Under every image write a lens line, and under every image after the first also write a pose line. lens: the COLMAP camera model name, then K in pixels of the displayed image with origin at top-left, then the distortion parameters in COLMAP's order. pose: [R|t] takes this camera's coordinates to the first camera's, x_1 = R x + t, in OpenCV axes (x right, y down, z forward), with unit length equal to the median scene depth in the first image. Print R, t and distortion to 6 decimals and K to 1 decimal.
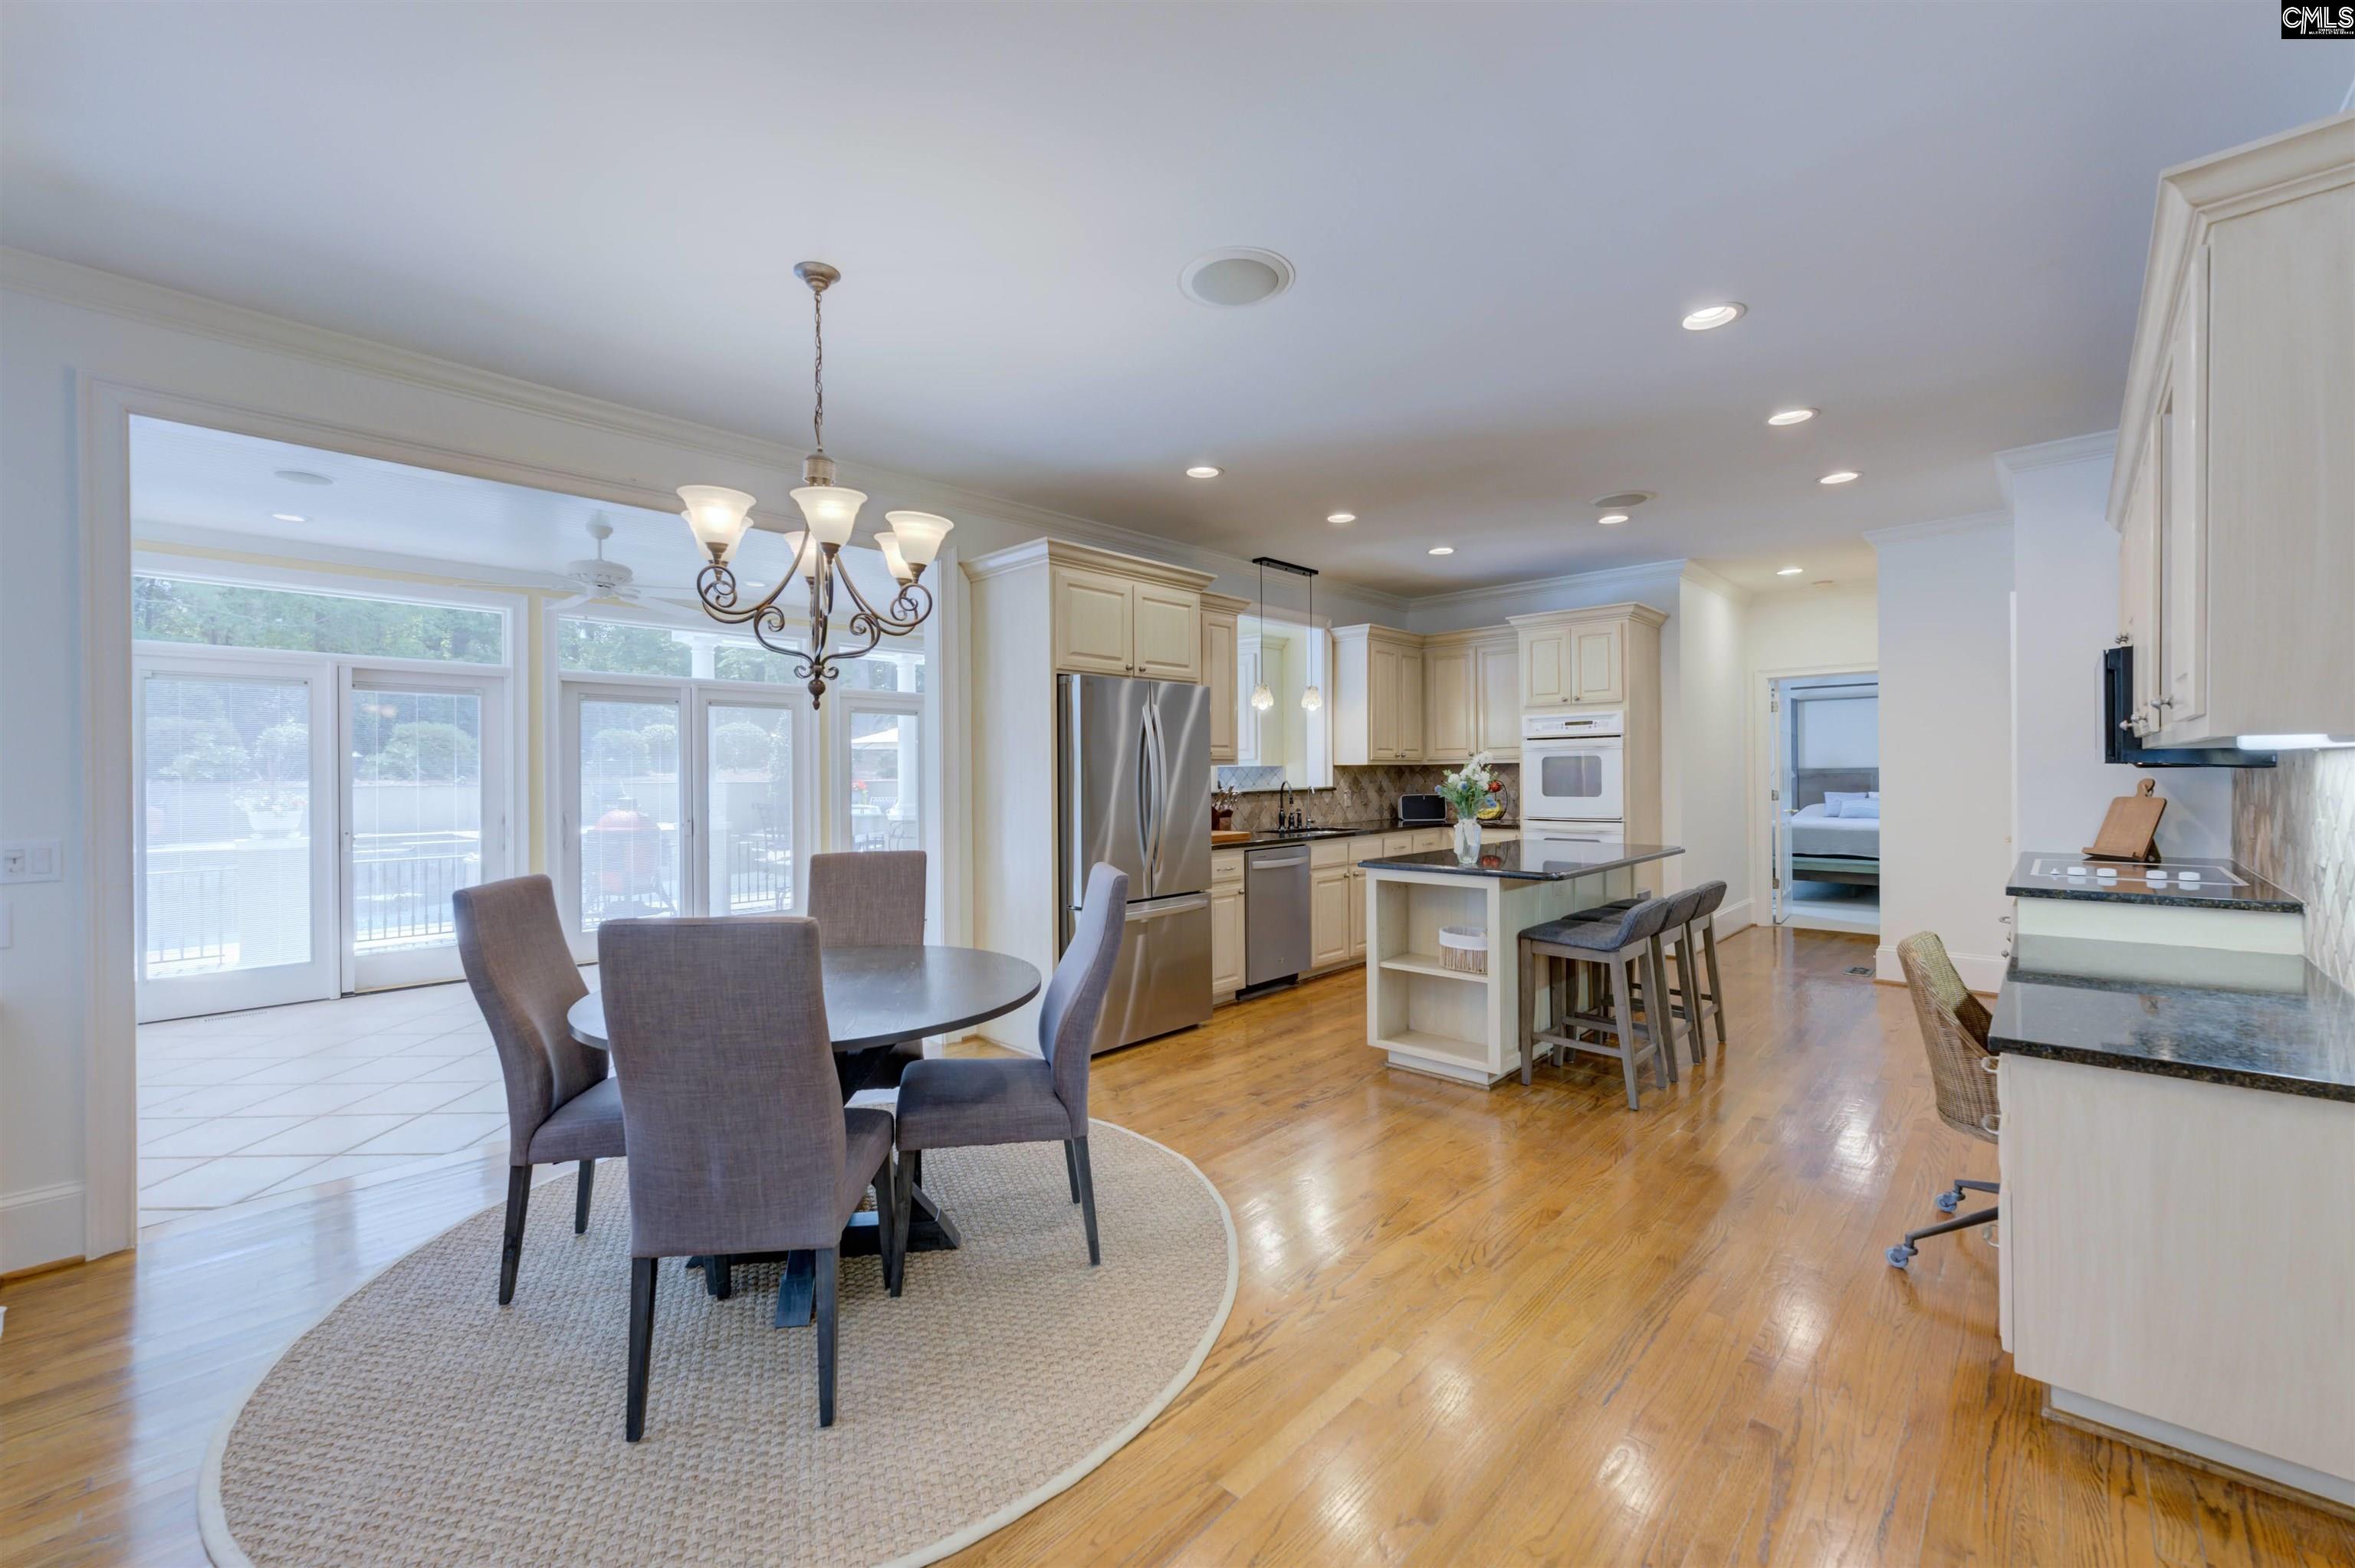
lens RADIAL K [[937.3, 0, 1187.1], [0, 937.3, 771.3], [0, 0, 1]] dist [0.002443, -0.000020]
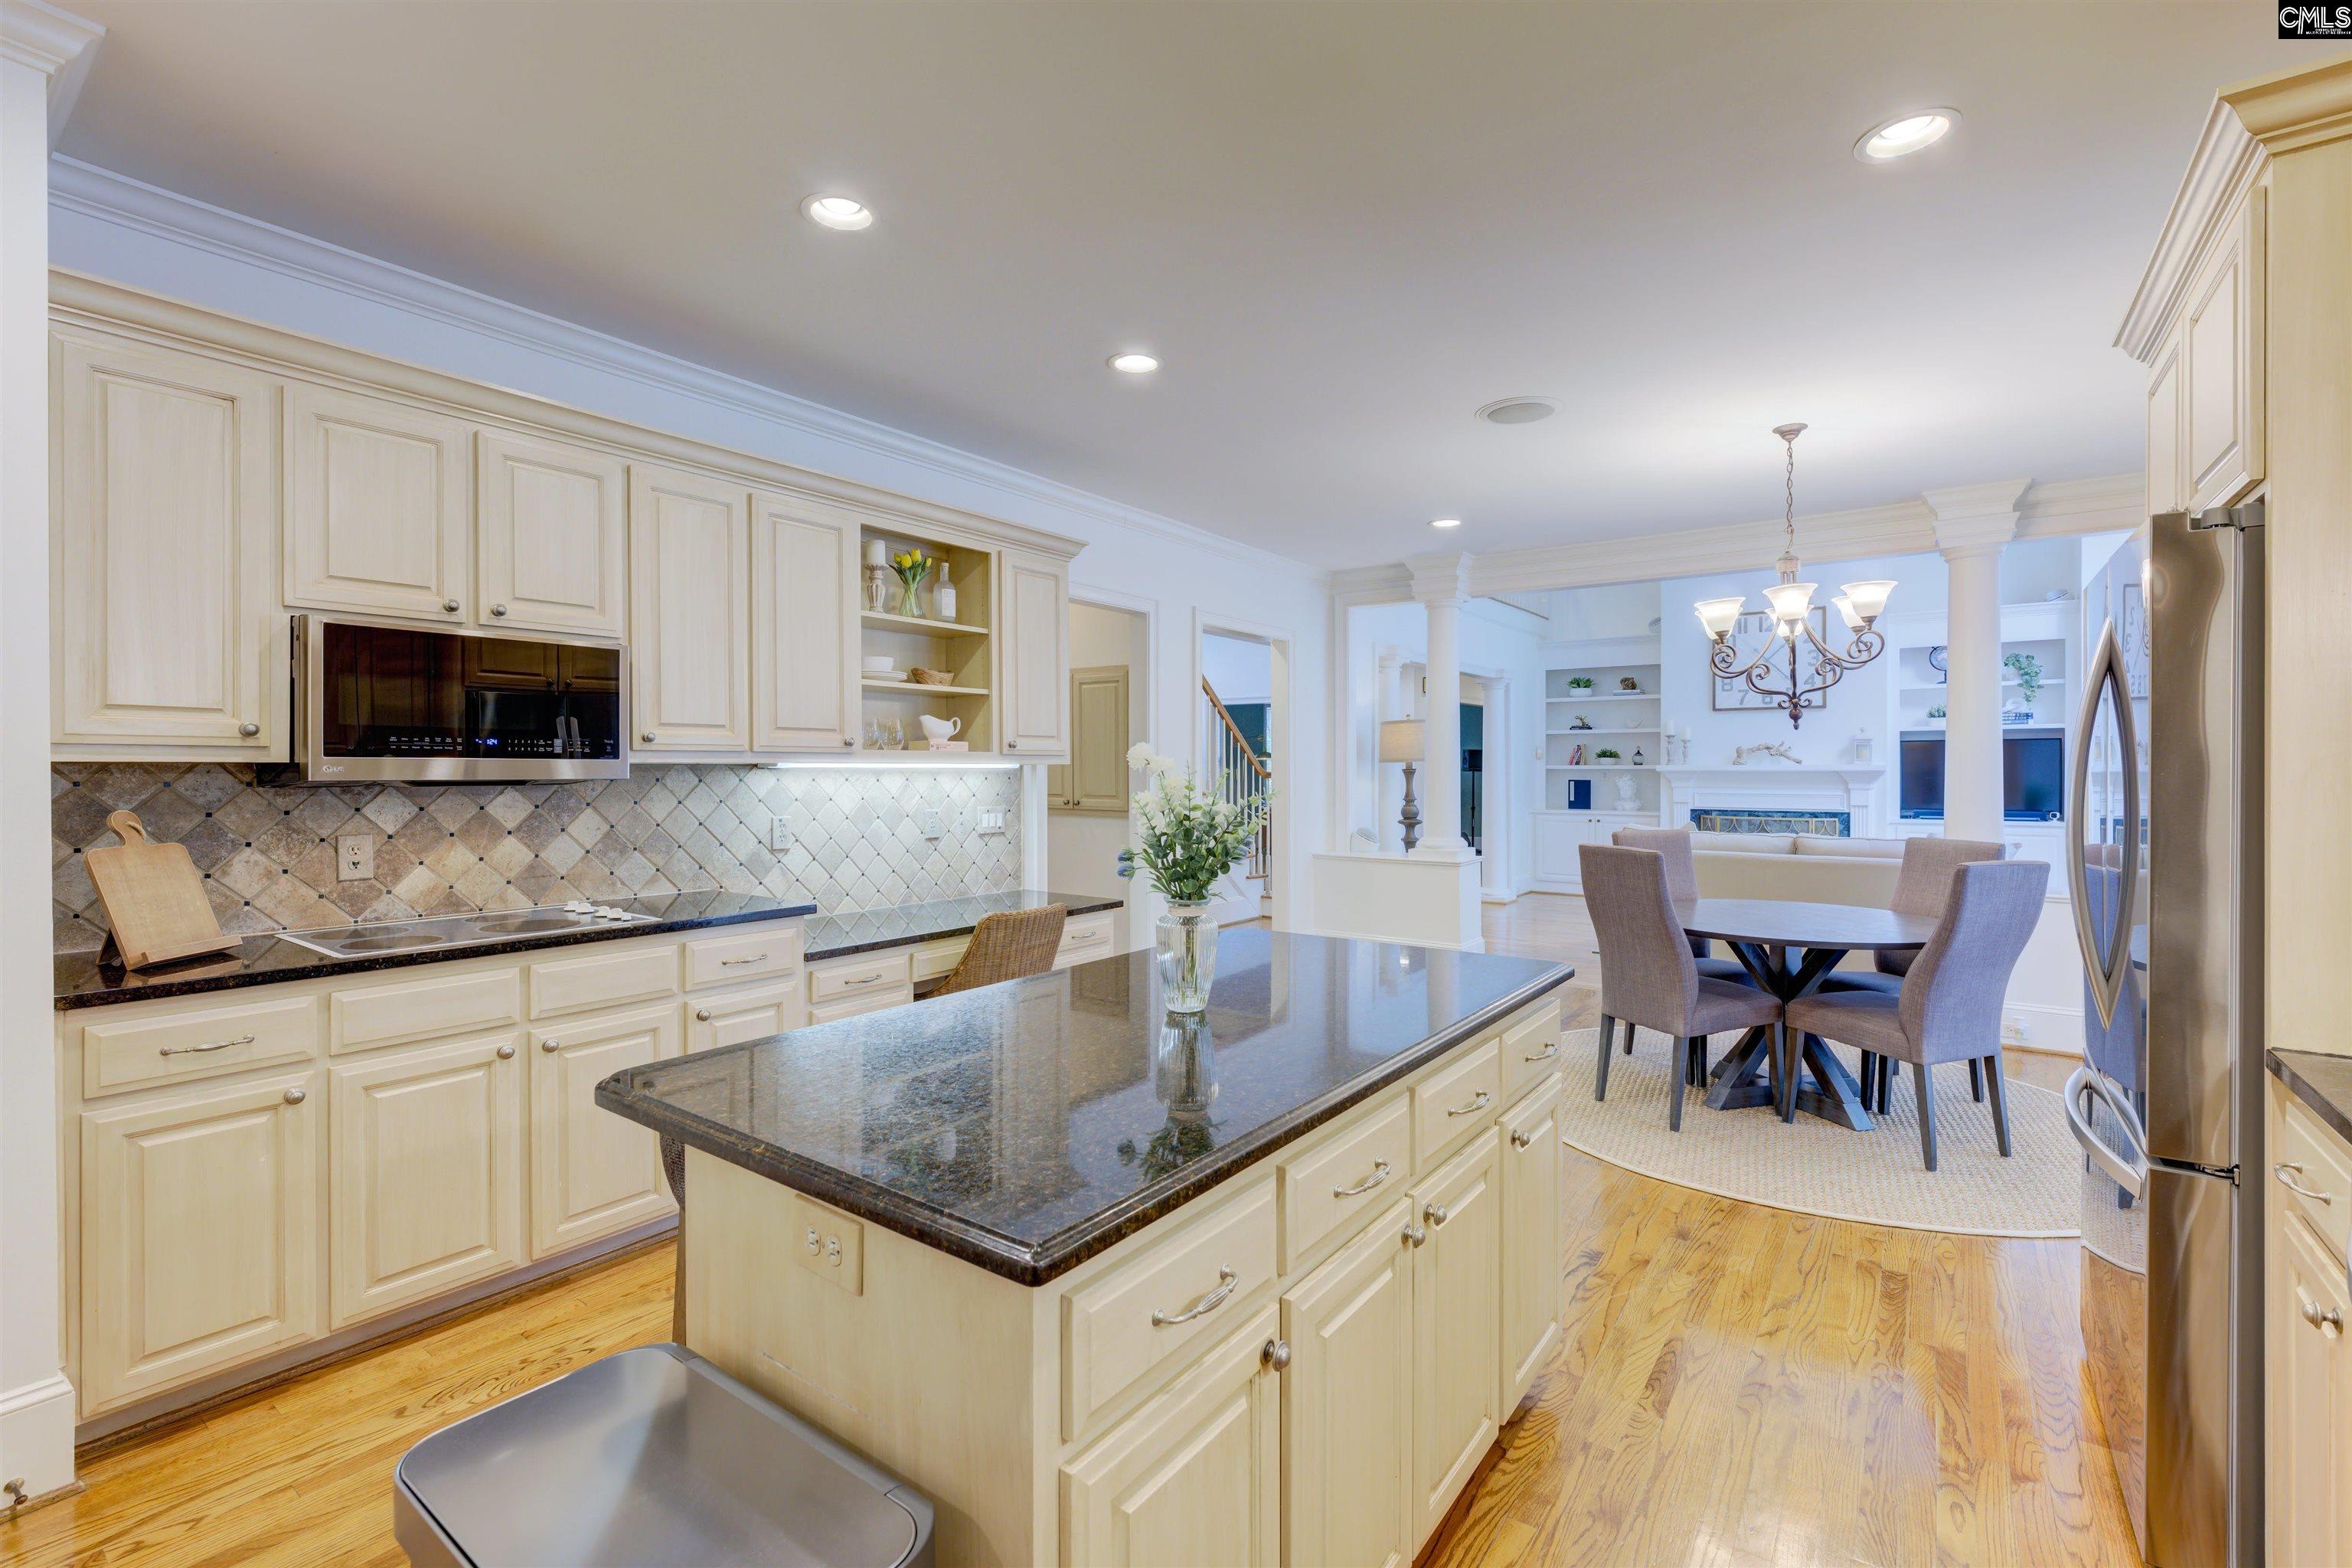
lens RADIAL K [[1038.1, 0, 1167.2], [0, 1038.1, 770.2], [0, 0, 1]] dist [0.000432, 0.002481]
pose [[-0.993303, 0.009140, -0.115178, 0.321893], [0.008880, 0.999957, 0.002772, -0.006901], [0.115198, 0.001731, -0.993341, 1.060666]]
